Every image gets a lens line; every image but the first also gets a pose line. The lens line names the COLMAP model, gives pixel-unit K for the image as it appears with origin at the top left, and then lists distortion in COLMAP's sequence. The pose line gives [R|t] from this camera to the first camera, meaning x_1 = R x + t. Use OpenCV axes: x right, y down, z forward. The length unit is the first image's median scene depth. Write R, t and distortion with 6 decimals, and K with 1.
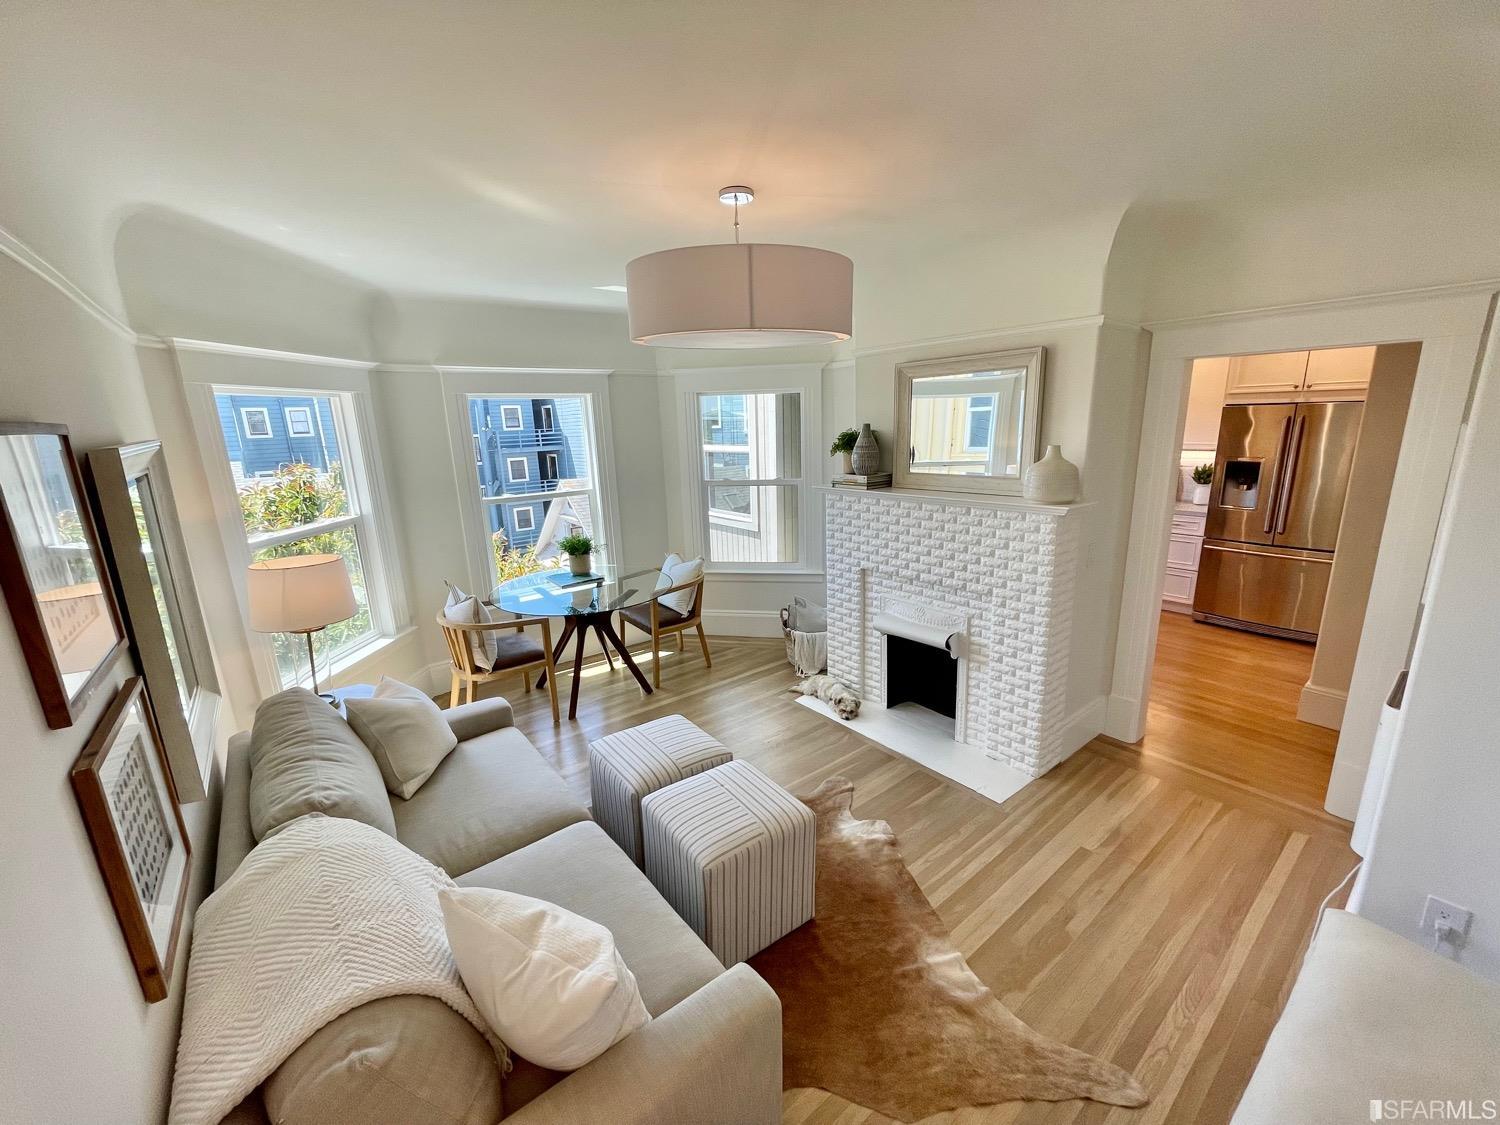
lens RADIAL K [[601.9, 0, 751.9], [0, 601.9, 561.0], [0, 0, 1]] dist [-0.001440, -0.000546]
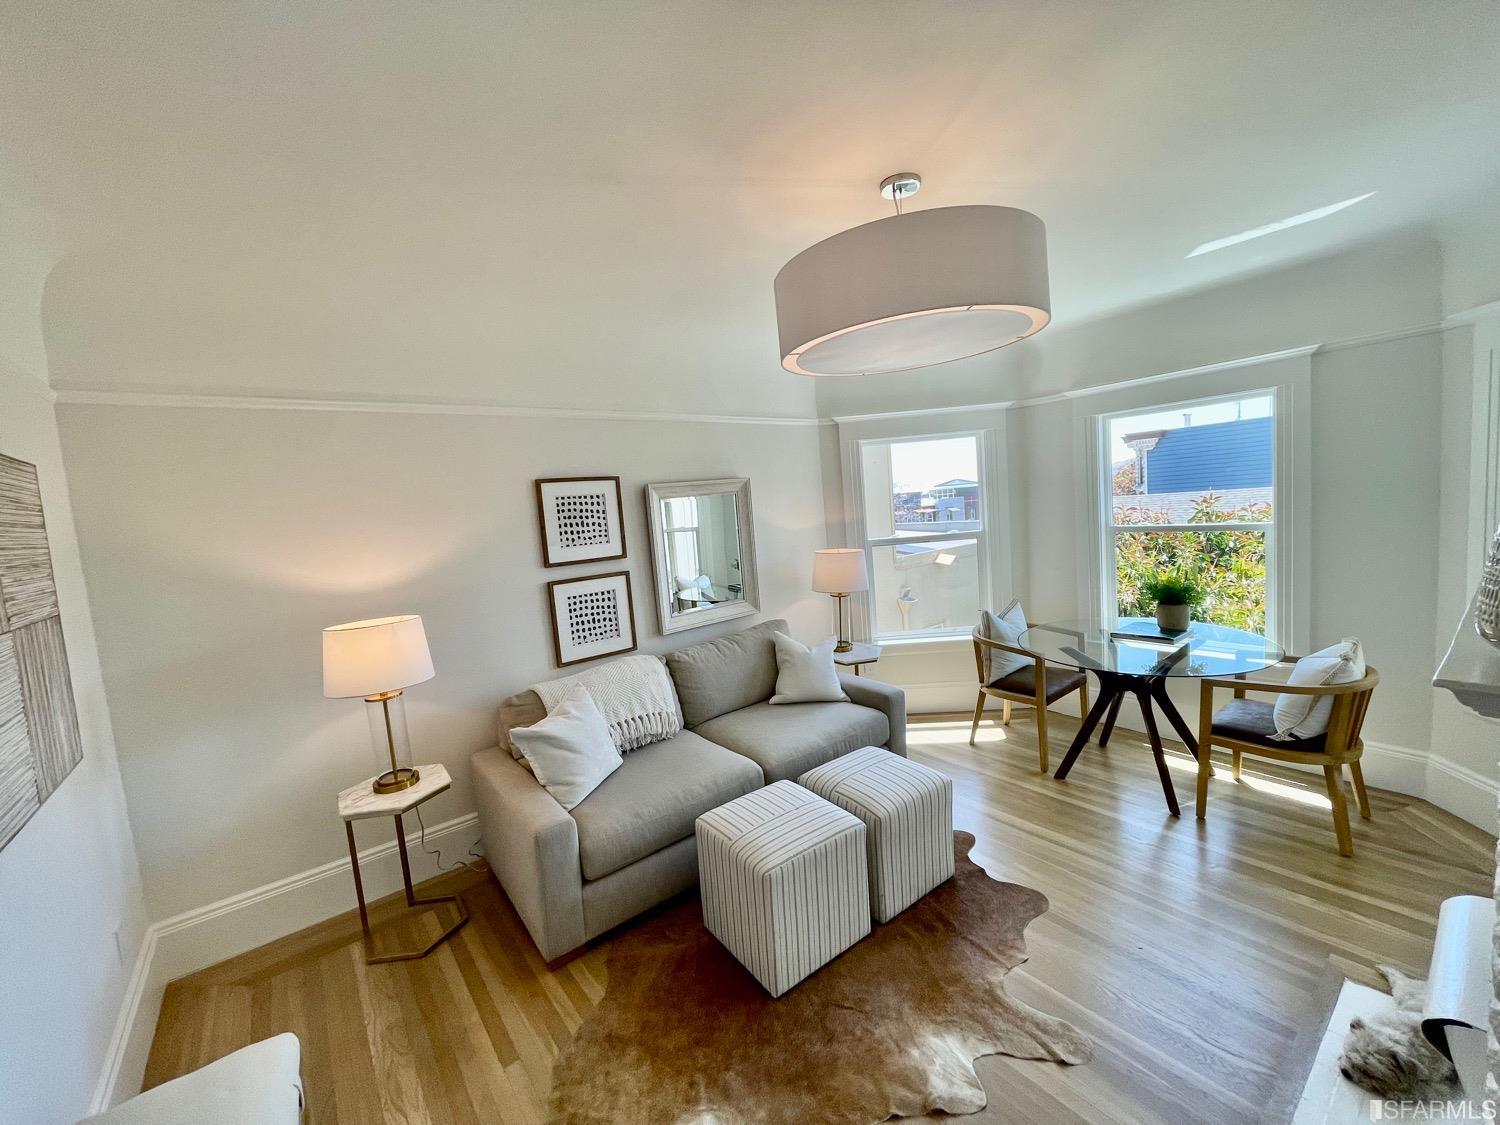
lens RADIAL K [[601.9, 0, 751.9], [0, 601.9, 561.0], [0, 0, 1]] dist [-0.001440, -0.000546]
pose [[-0.003080, 0.123681, -0.992317, 0.876162], [-0.156207, 0.980081, 0.122640, -0.142153], [0.987719, 0.155385, 0.016301, 0.822590]]
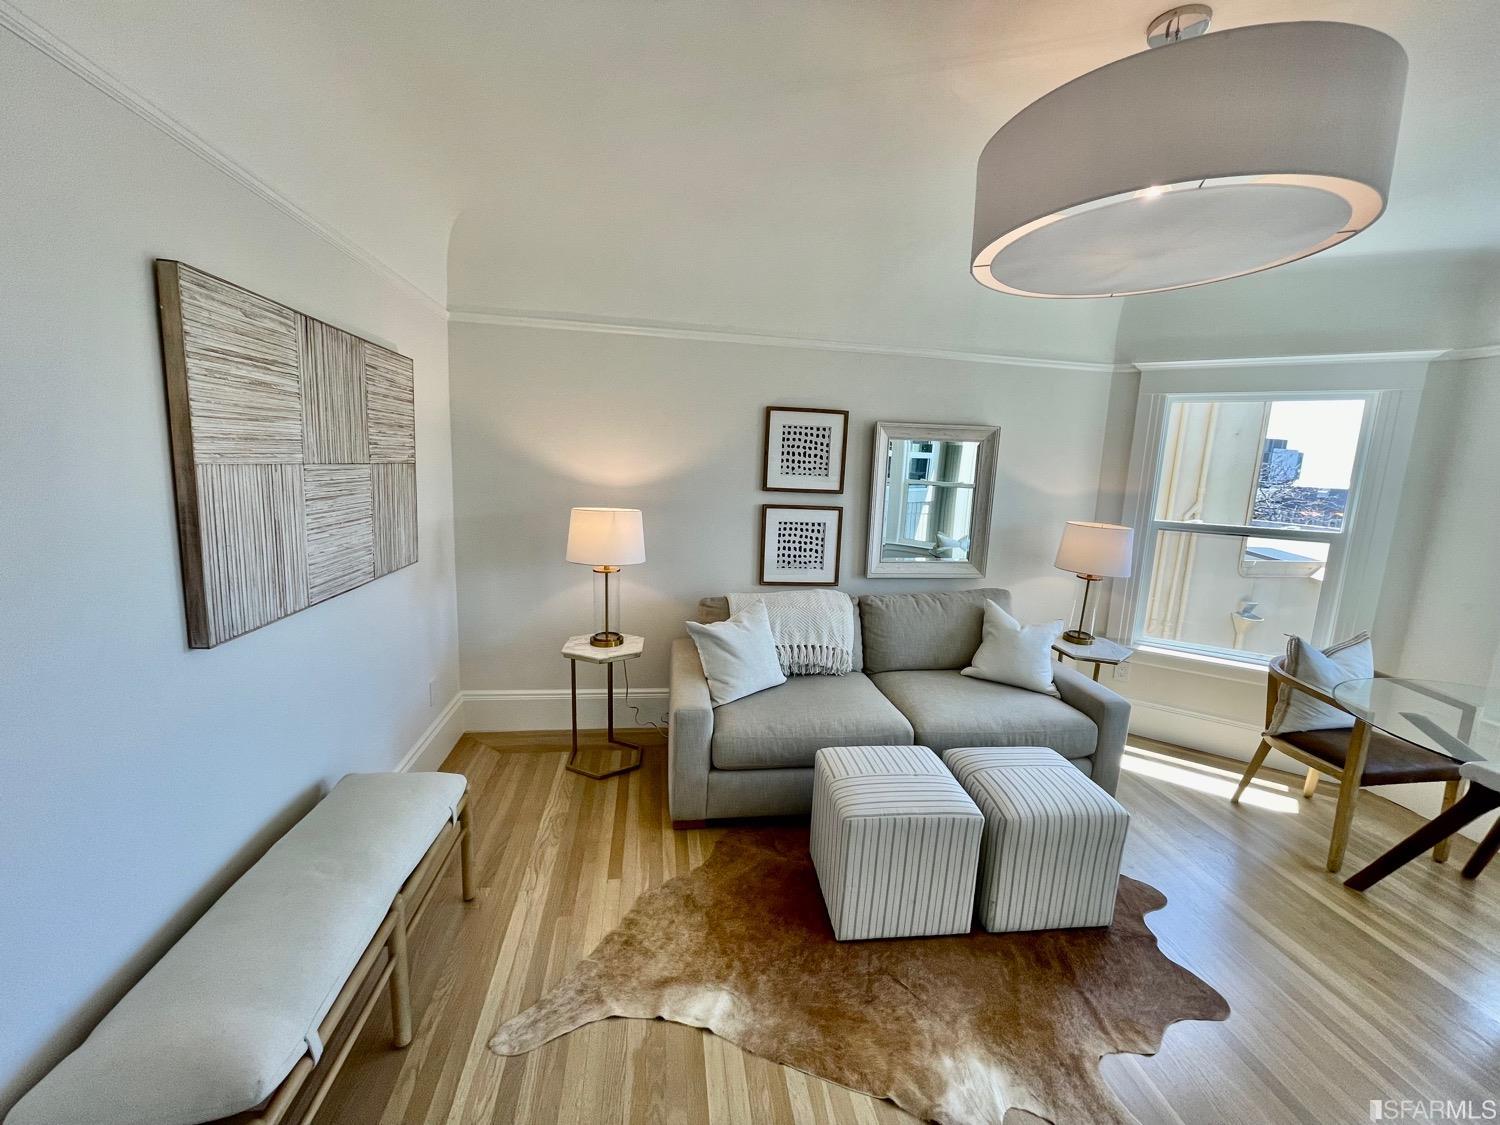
lens RADIAL K [[601.9, 0, 751.9], [0, 601.9, 561.0], [0, 0, 1]] dist [-0.001440, -0.000546]
pose [[-0.500220, 0.147246, -0.853287, 0.810130], [-0.229453, 0.927667, 0.294593, -0.152417], [0.834944, 0.343151, -0.430251, 1.048458]]
